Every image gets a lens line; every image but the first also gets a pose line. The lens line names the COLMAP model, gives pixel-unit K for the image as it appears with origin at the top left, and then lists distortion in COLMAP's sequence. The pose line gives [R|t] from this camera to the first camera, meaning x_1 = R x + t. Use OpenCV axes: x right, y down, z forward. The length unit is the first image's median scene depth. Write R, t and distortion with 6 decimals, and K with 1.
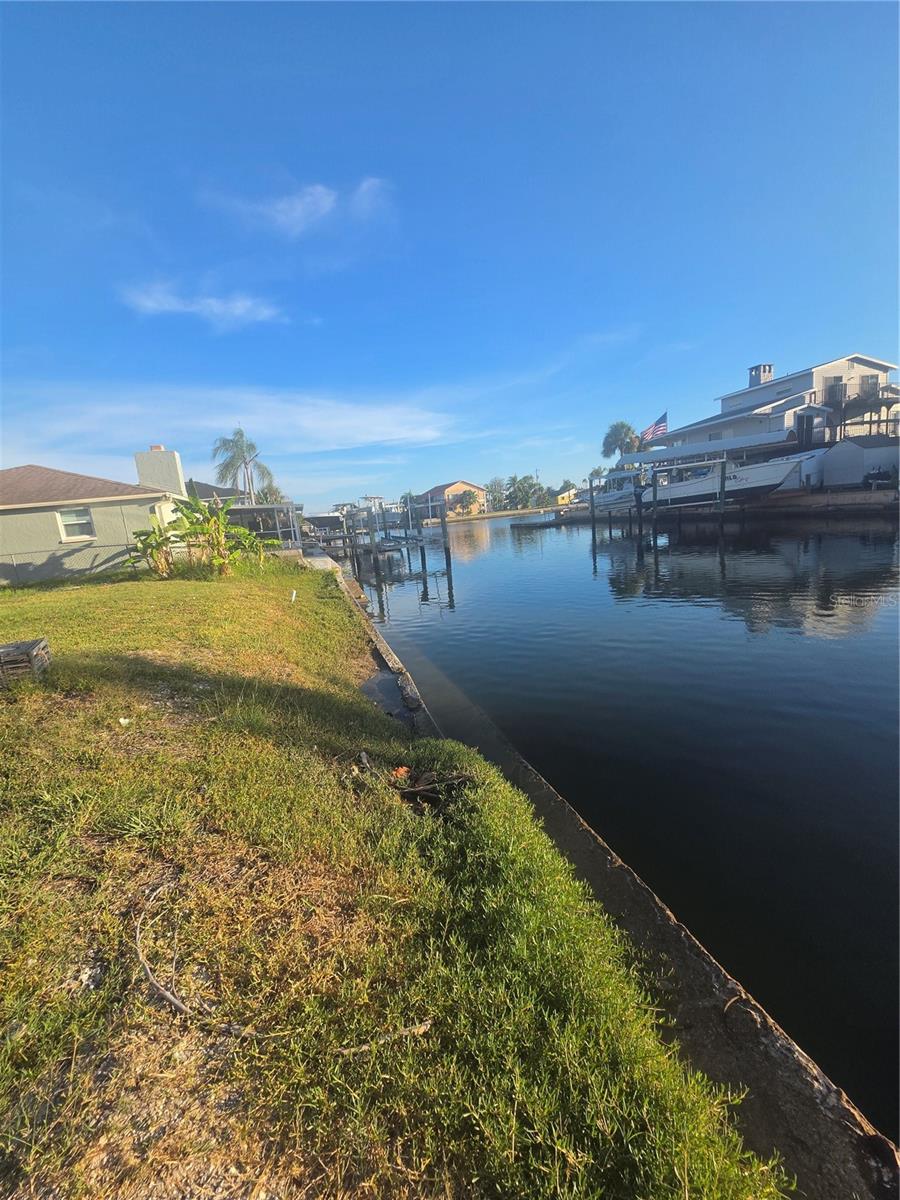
lens RADIAL K [[484.1, 0, 450.0], [0, 484.1, 600.0], [0, 0, 1]] dist [-0.001427, 0.000078]
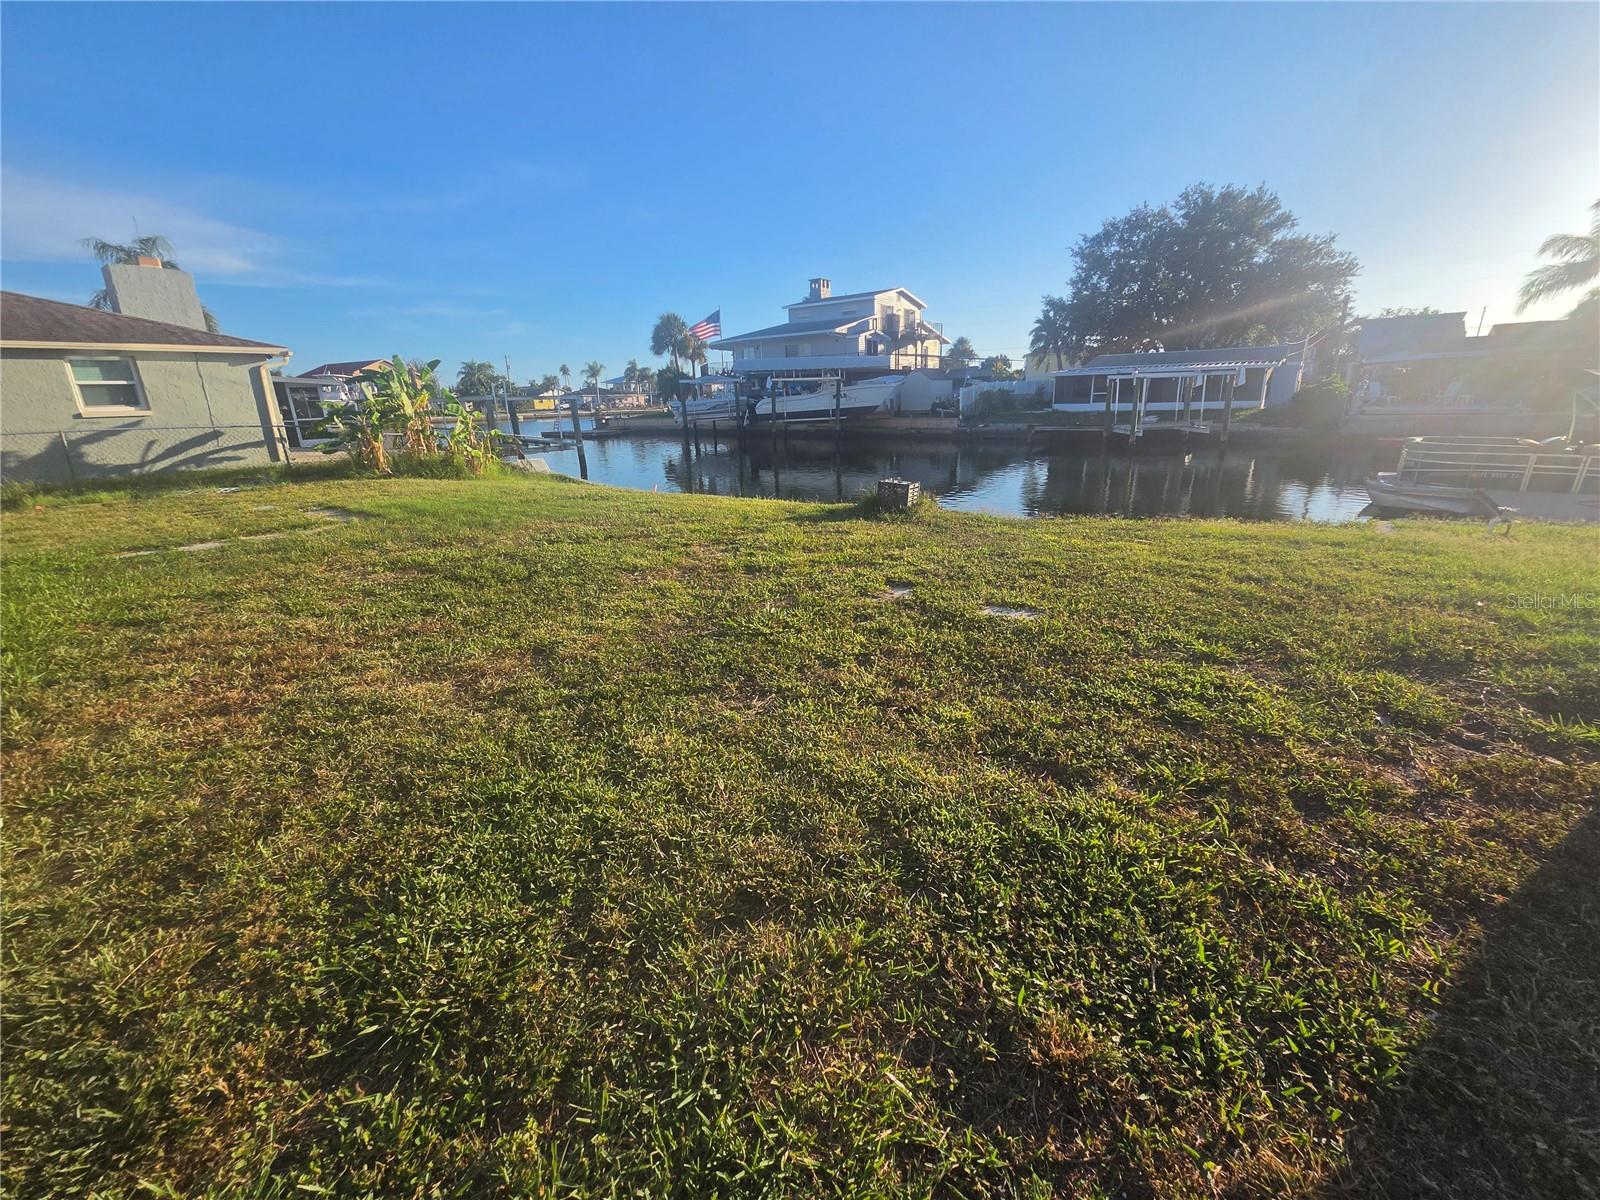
lens RADIAL K [[645.5, 0, 820.6], [0, 645.5, 599.6], [0, 0, 1]] dist [-0.001427, 0.000078]
pose [[0.790581, -0.104827, 0.603319, -0.255103], [0.055048, 0.993416, 0.100473, 0.029942], [-0.609879, -0.046221, 0.791146, -0.067611]]
